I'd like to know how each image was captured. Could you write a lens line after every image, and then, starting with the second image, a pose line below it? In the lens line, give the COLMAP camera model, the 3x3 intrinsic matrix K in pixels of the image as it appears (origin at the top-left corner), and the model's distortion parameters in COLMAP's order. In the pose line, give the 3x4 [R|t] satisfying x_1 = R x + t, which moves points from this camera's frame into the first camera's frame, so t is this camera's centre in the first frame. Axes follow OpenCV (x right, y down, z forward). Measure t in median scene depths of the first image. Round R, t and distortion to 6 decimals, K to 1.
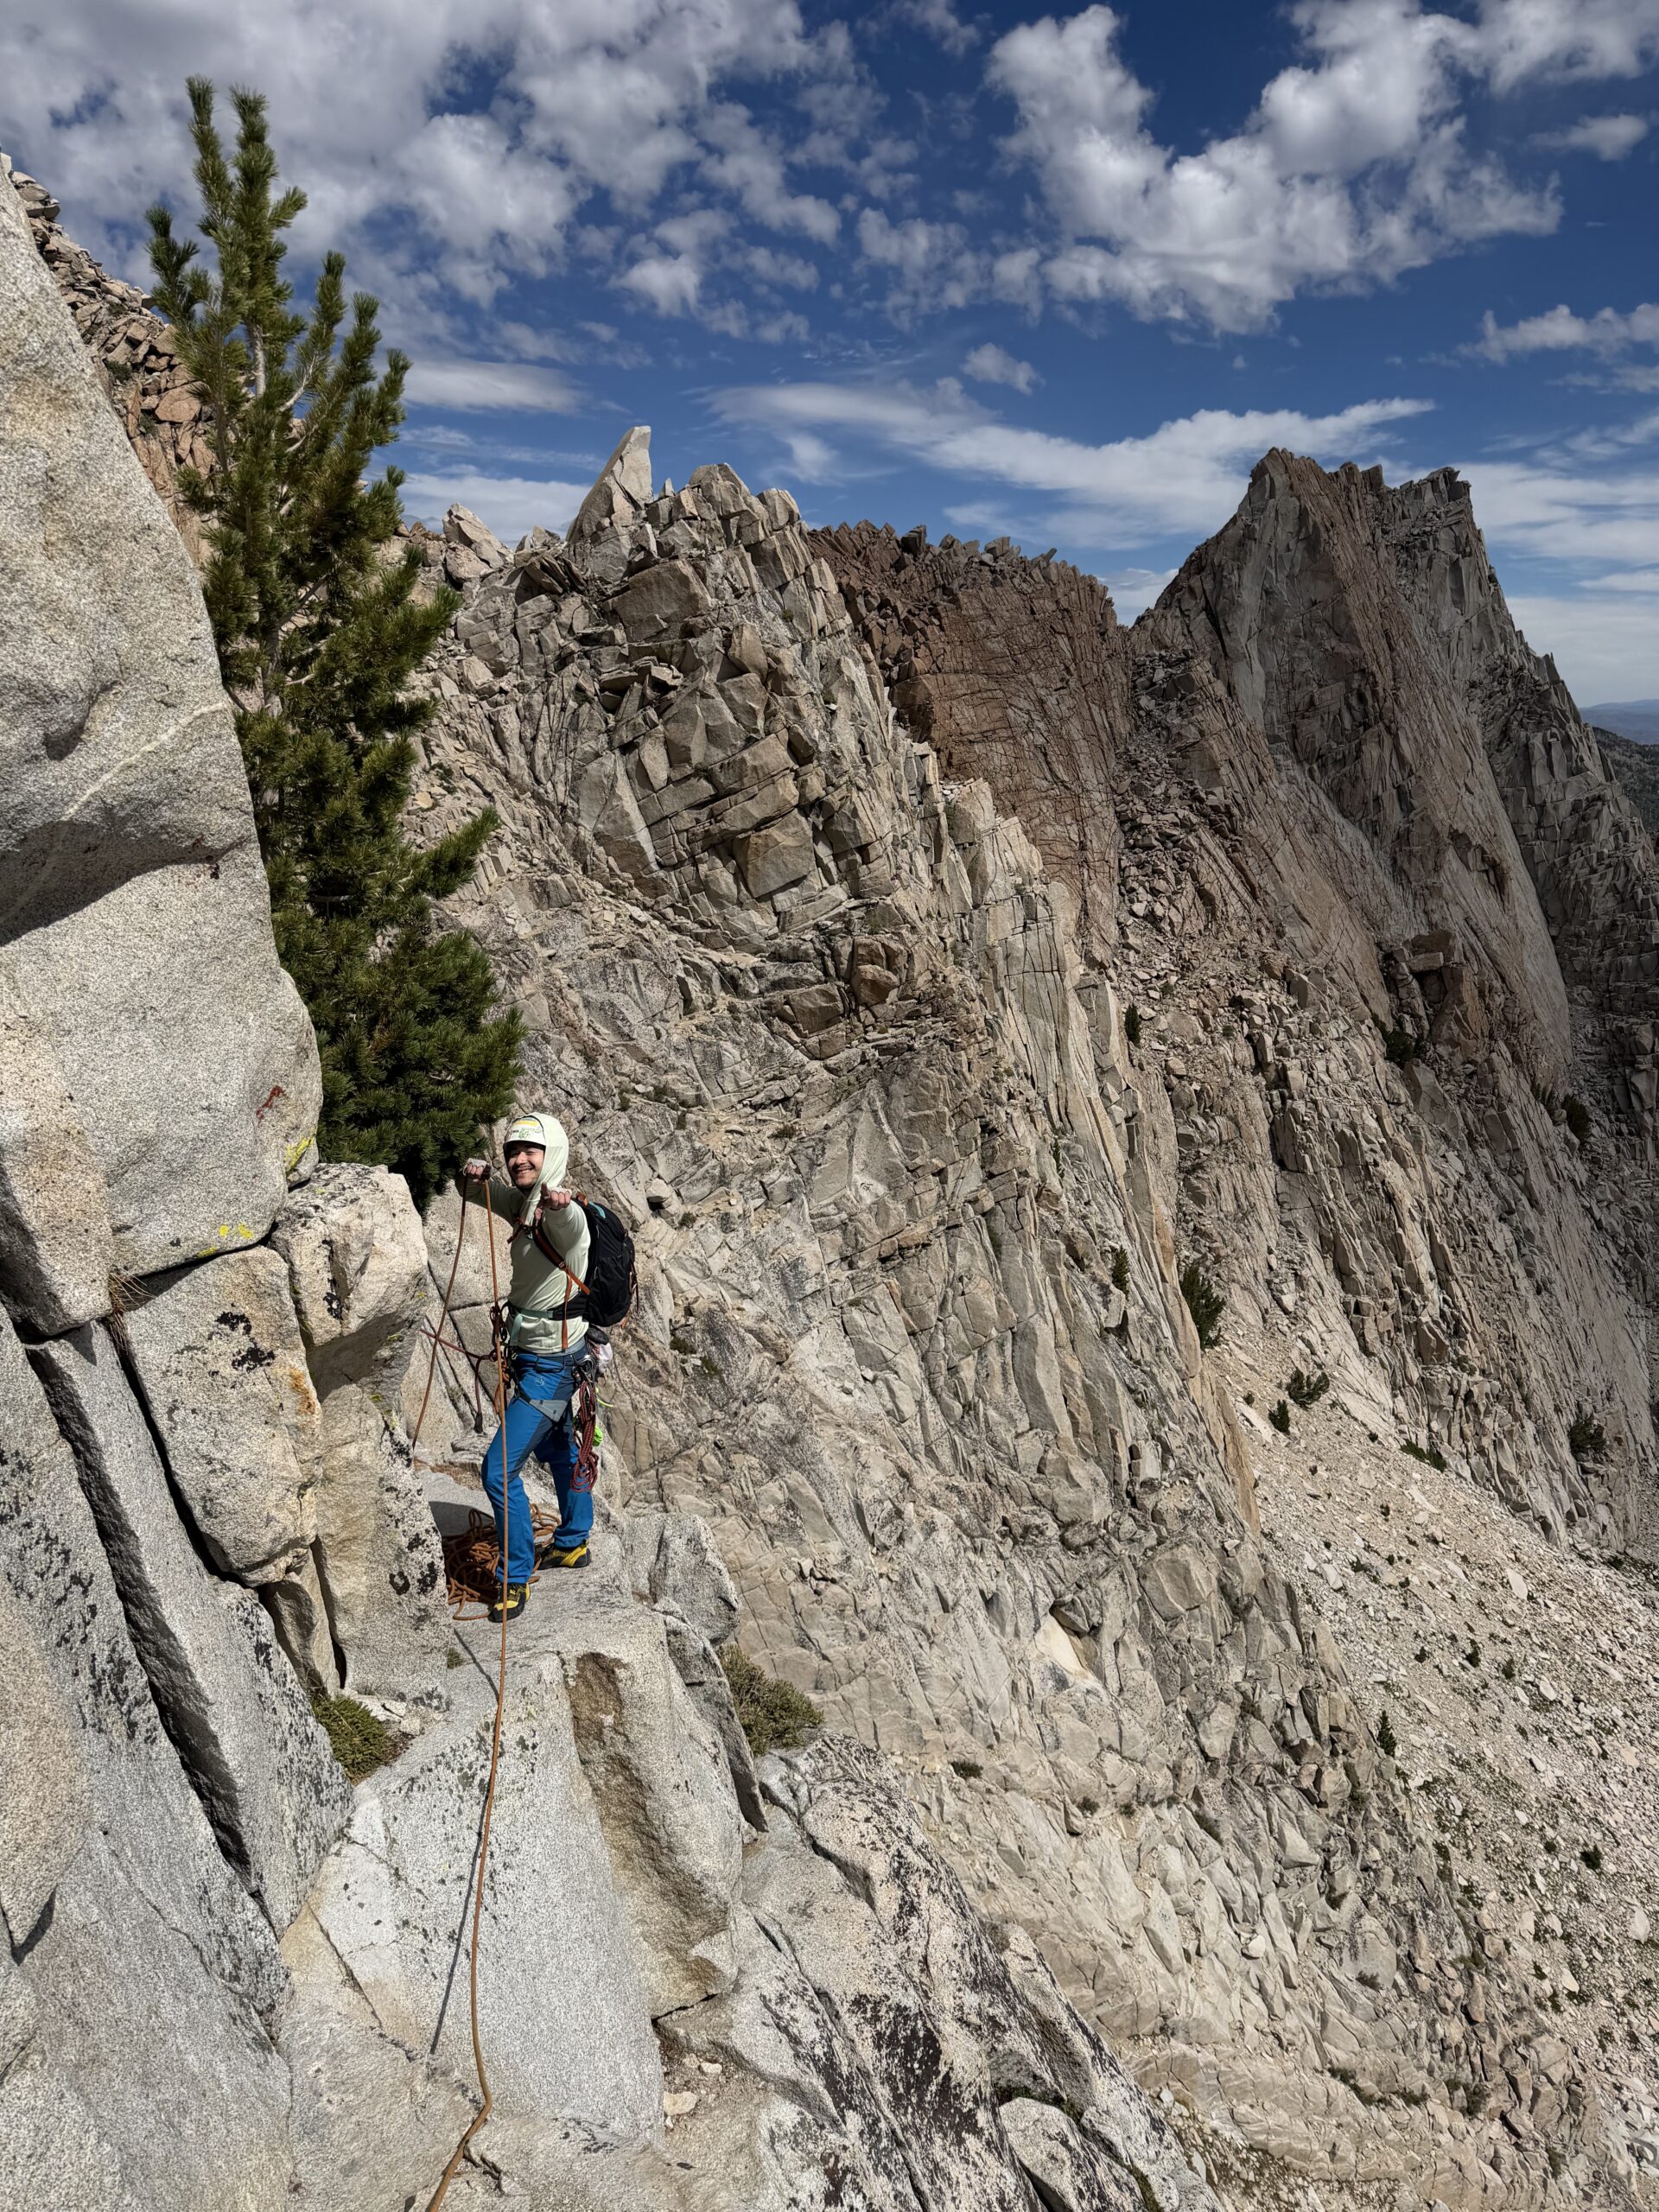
lens RADIAL K [[1563.6, 0, 829.5], [0, 1563.6, 1106.0], [0, 0, 1]] dist [-0.001737, -0.002854]
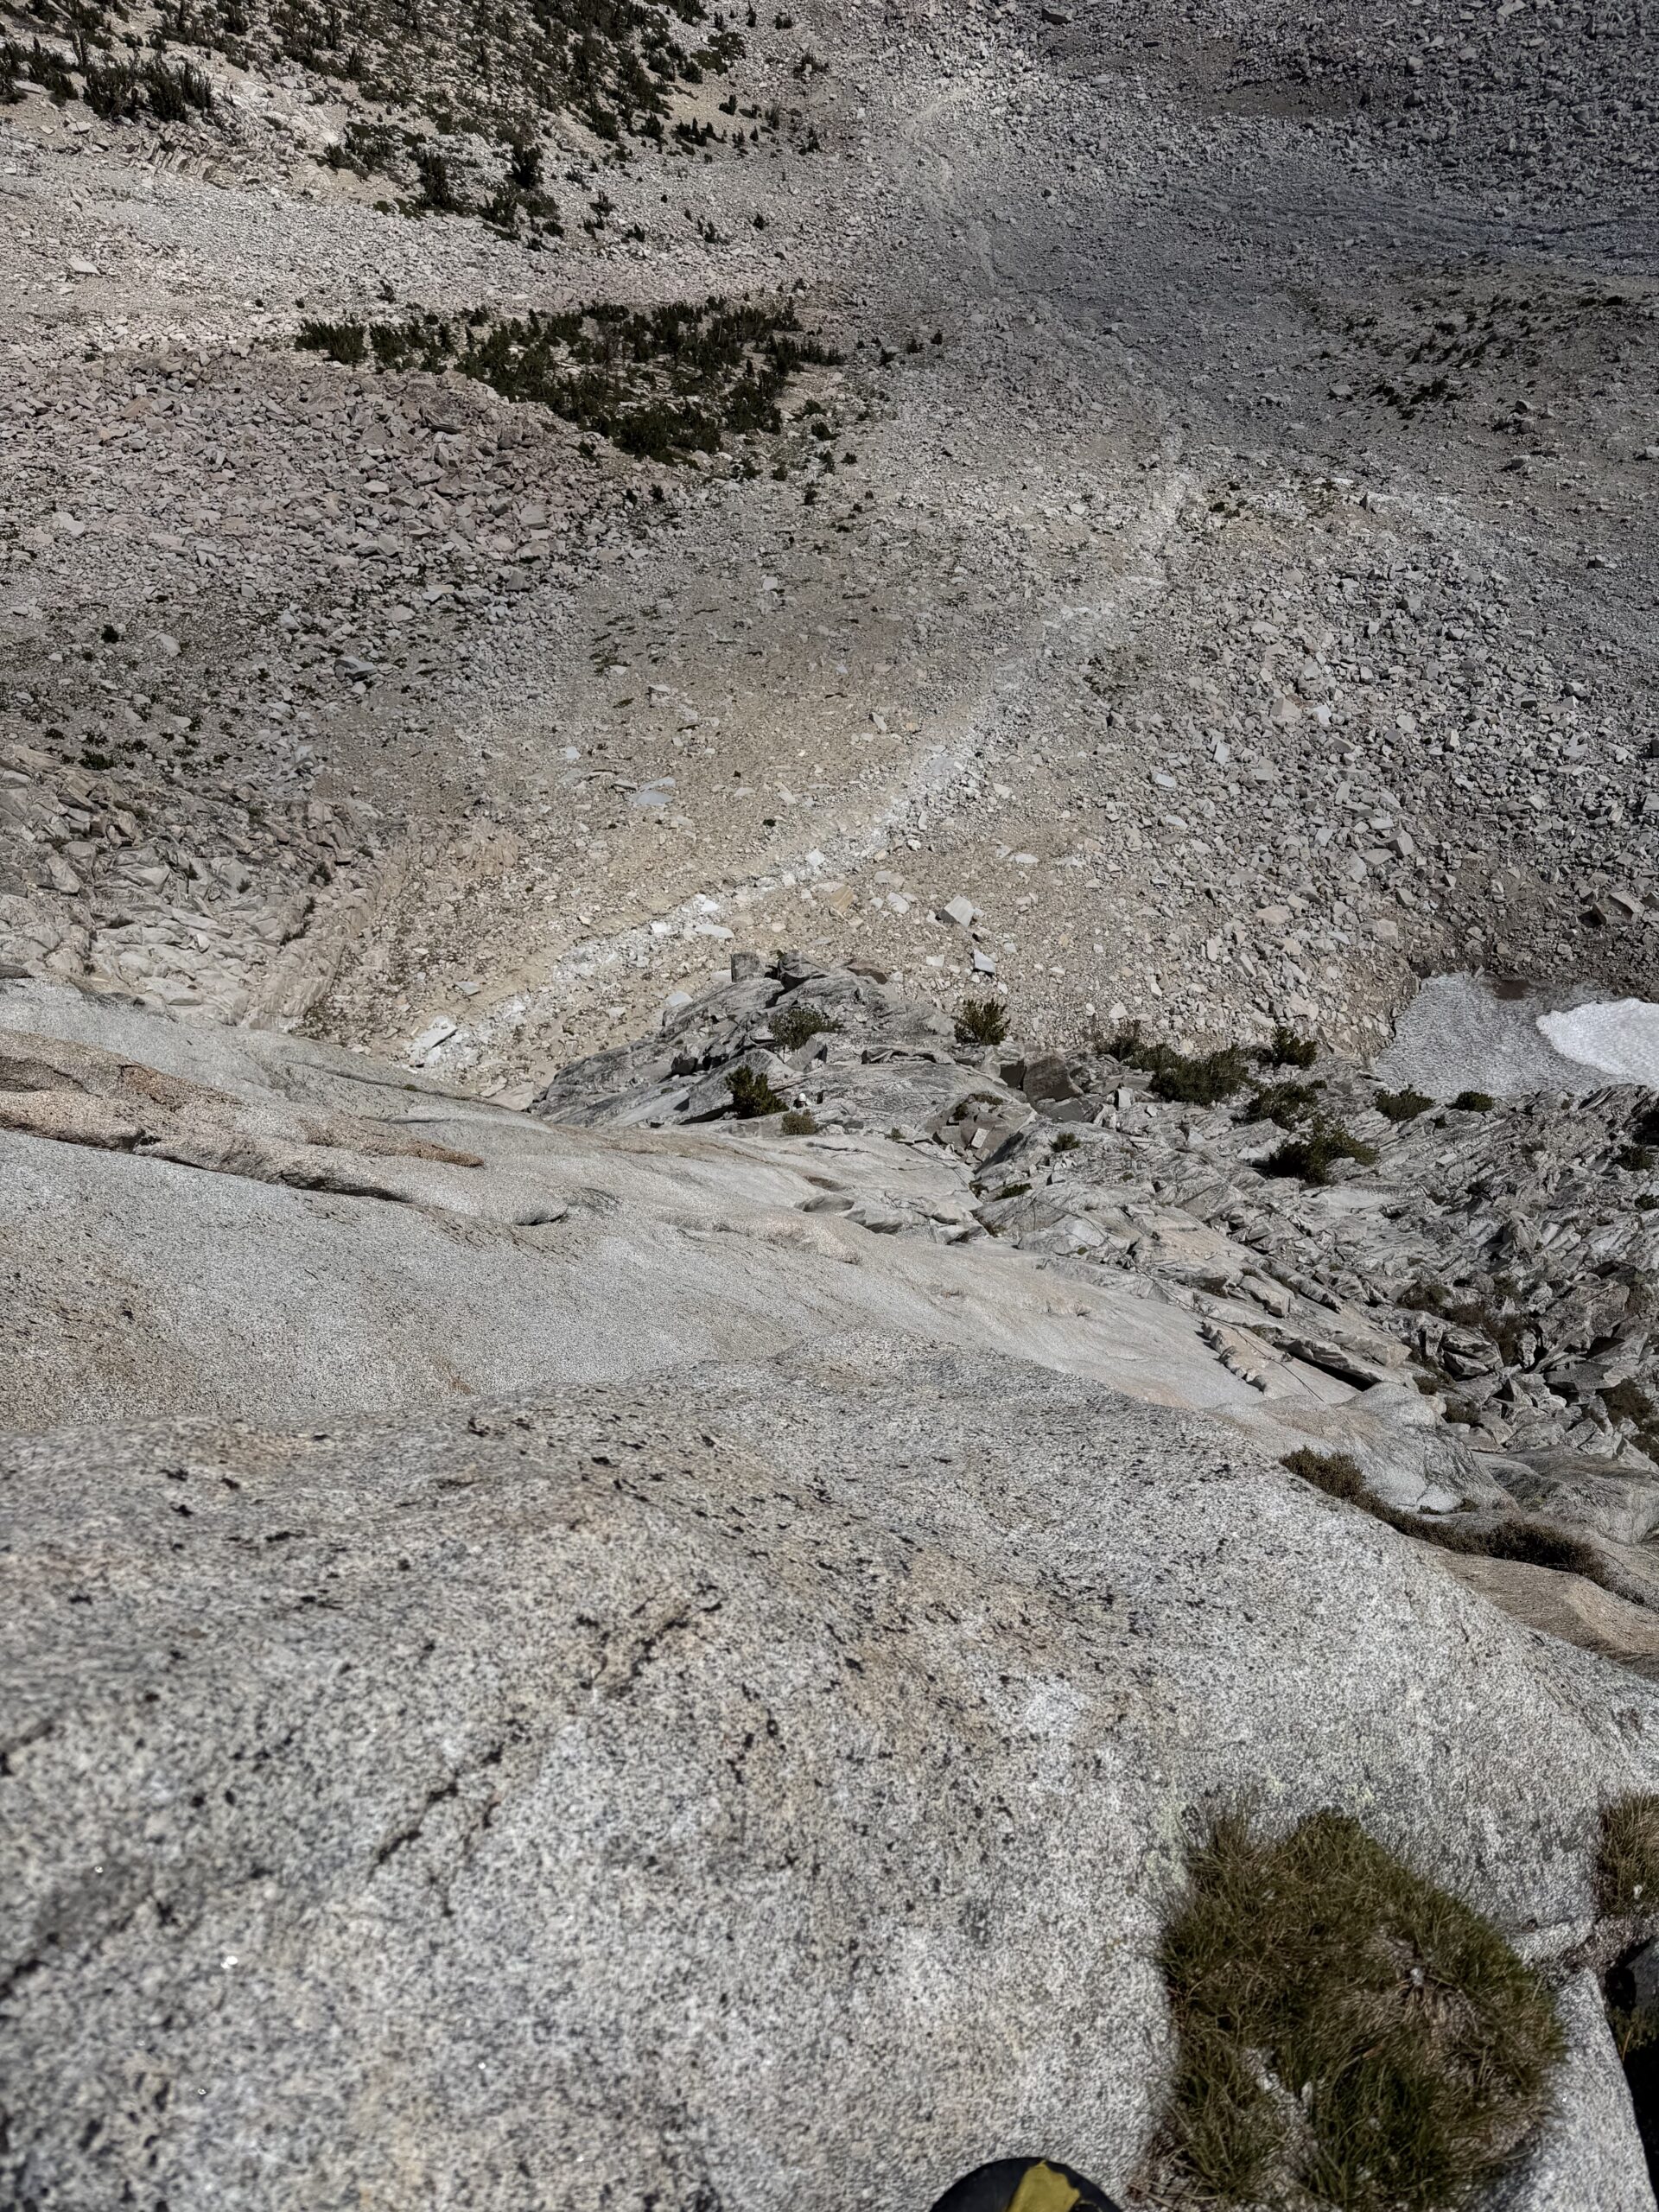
lens RADIAL K [[1563.6, 0, 829.5], [0, 1563.6, 1106.0], [0, 0, 1]] dist [-0.001737, -0.002854]
pose [[0.311812, -0.884007, 0.348289, -0.165398], [0.332587, 0.444923, 0.831522, -0.364233], [-0.890033, -0.143442, 0.432742, -0.137799]]
